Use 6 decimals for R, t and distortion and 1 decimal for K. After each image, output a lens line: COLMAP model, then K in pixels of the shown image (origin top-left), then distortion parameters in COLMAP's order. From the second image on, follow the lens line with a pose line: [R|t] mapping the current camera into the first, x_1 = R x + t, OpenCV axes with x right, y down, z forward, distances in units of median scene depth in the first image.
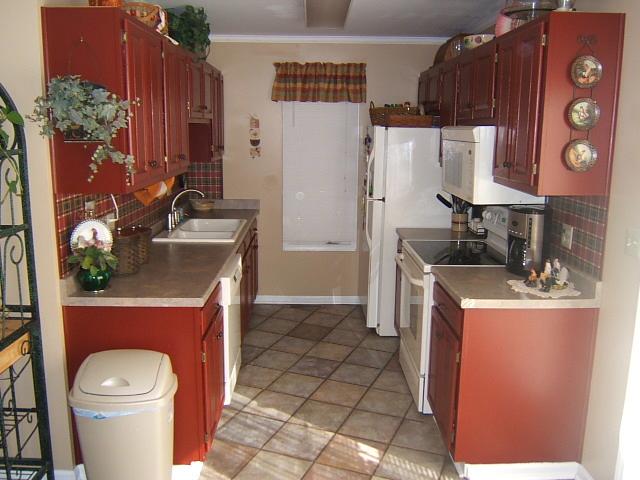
lens RADIAL K [[575.7, 0, 320.0], [0, 575.7, 240.0], [0, 0, 1]] dist [-0.018358, -0.019012]
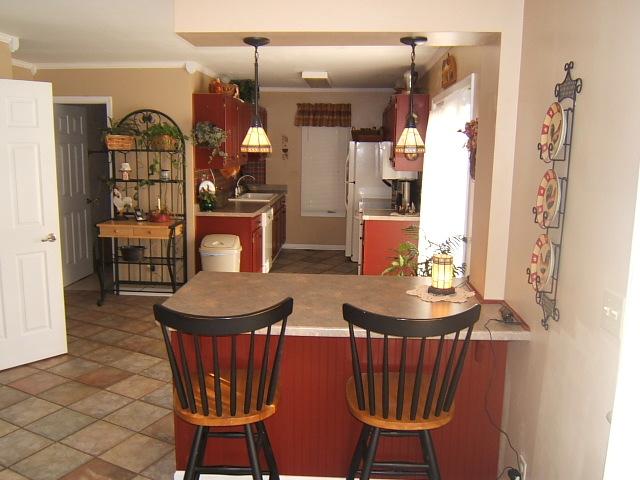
lens RADIAL K [[575.7, 0, 320.0], [0, 575.7, 240.0], [0, 0, 1]] dist [-0.018358, -0.019012]
pose [[0.996385, 0.018022, -0.083014, 0.159521], [-0.019881, 0.999569, -0.021616, 0.151925], [0.082589, 0.023188, 0.996314, -0.794107]]
